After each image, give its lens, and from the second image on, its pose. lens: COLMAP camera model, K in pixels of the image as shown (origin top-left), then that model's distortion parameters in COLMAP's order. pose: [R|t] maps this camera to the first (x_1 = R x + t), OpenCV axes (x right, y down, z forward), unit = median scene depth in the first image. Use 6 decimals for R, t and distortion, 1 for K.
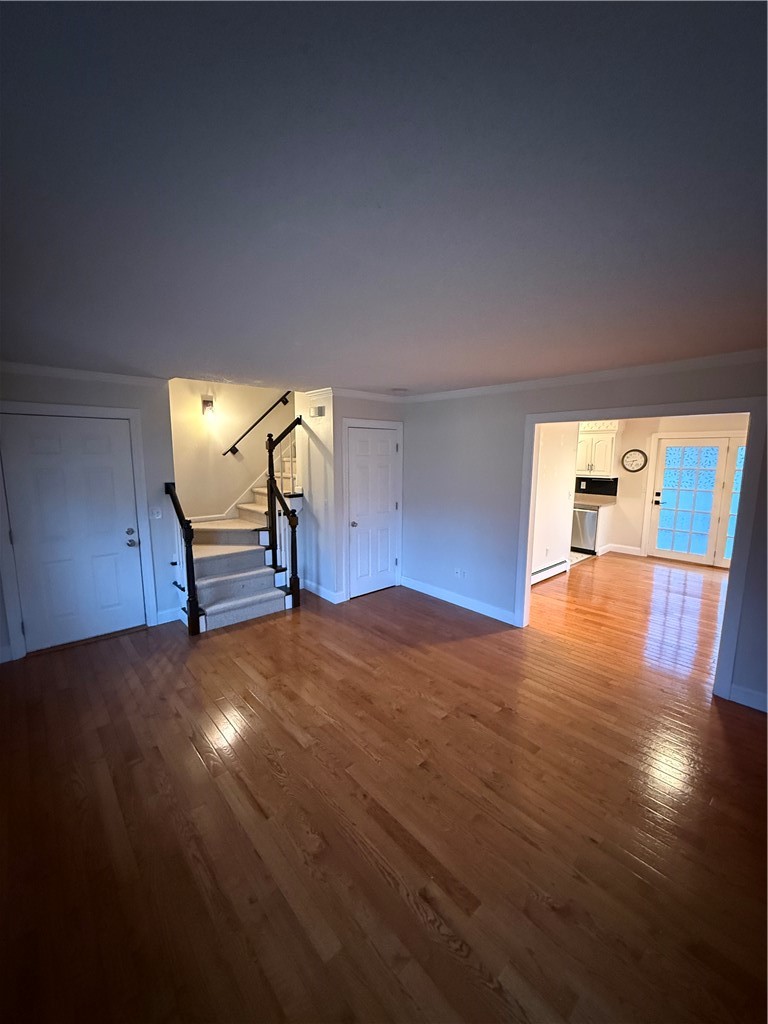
lens RADIAL K [[407.2, 0, 384.0], [0, 407.2, 512.0], [0, 0, 1]] dist [0.000282, 0.000095]
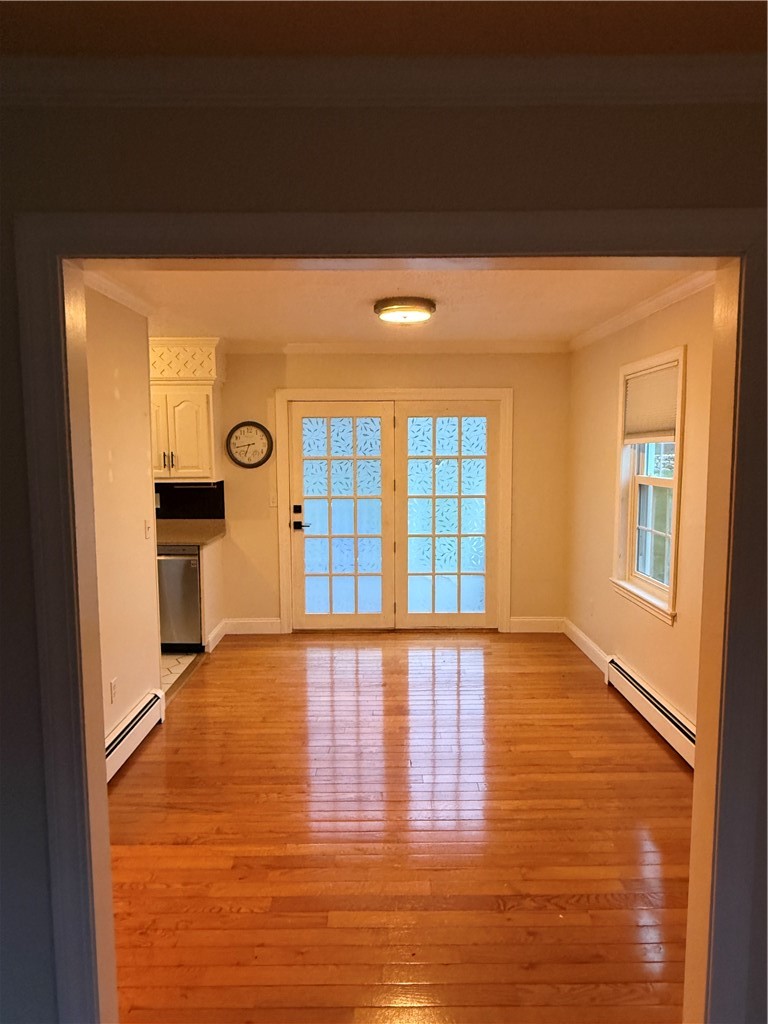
lens RADIAL K [[680.6, 0, 385.0], [0, 680.6, 516.9], [0, 0, 1]] dist [0.000080, -0.000079]
pose [[0.662572, -0.082726, 0.744415, 0.103923], [0.114057, 0.993435, 0.008883, -0.027994], [-0.740263, 0.079020, 0.667658, 0.338537]]
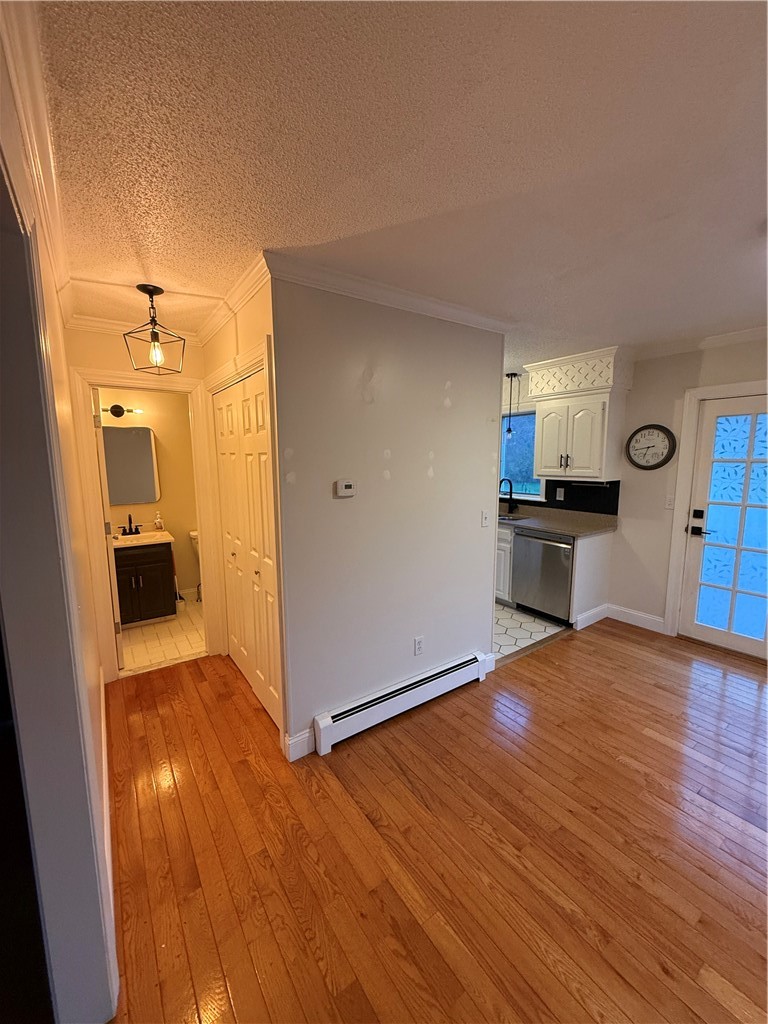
lens RADIAL K [[407.2, 0, 384.0], [0, 407.2, 512.0], [0, 0, 1]] dist [0.000282, 0.000095]
pose [[0.992945, 0.007346, -0.118349, 0.346753], [-0.008556, 0.999916, -0.009721, -0.037117], [0.118268, 0.010665, 0.992924, 0.457494]]
